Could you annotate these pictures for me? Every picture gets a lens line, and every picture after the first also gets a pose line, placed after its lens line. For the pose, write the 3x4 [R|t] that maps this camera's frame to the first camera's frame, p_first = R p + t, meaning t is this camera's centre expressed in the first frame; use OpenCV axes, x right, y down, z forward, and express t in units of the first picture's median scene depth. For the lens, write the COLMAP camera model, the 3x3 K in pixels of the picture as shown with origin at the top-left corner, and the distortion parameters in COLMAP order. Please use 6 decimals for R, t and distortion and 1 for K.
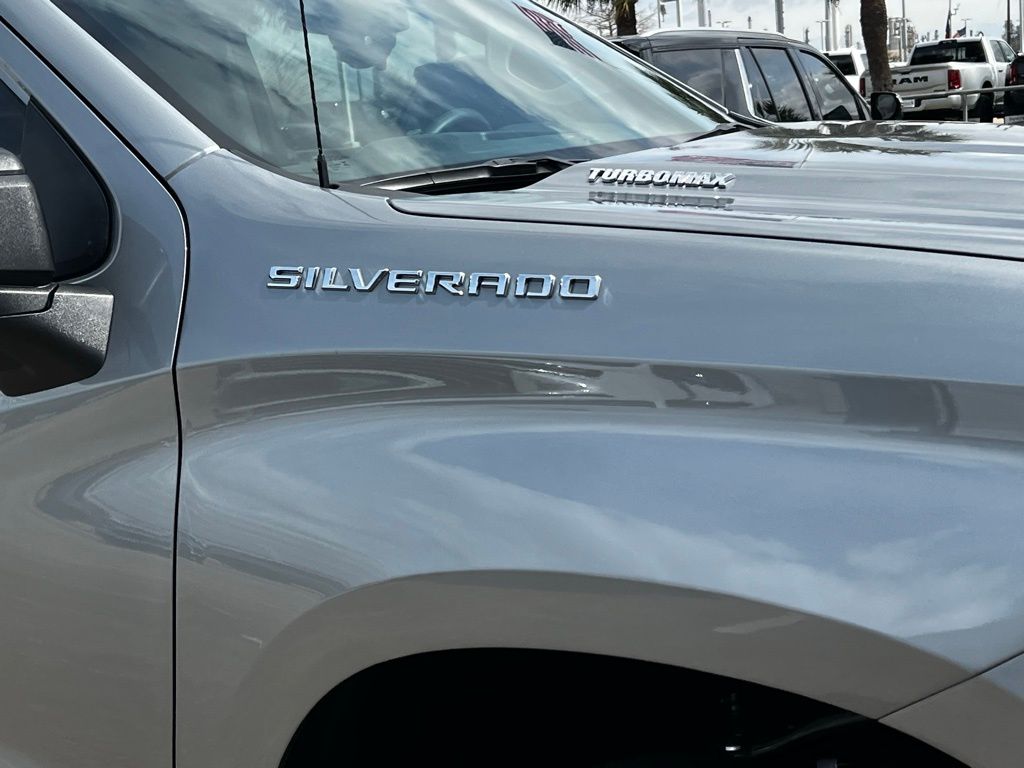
lens RADIAL K [[1517.5, 0, 517.0], [0, 1517.5, 384.3], [0, 0, 1]] dist [0.063994, 0.000000]
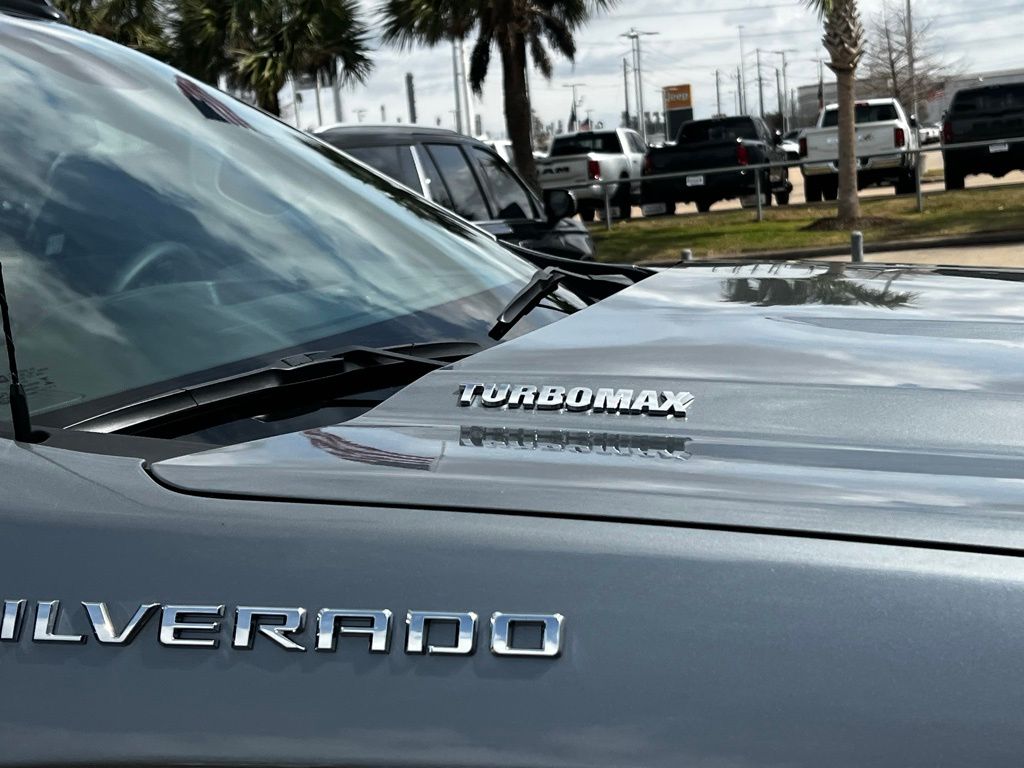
lens RADIAL K [[1517.5, 0, 508.4], [0, 1517.5, 378.1], [0, 0, 1]] dist [0.063994, 0.000000]
pose [[0.972503, -0.037568, 0.229841, -0.078848], [0.050910, 0.997328, -0.052395, -0.112423], [-0.227259, 0.062656, 0.971817, 0.387951]]
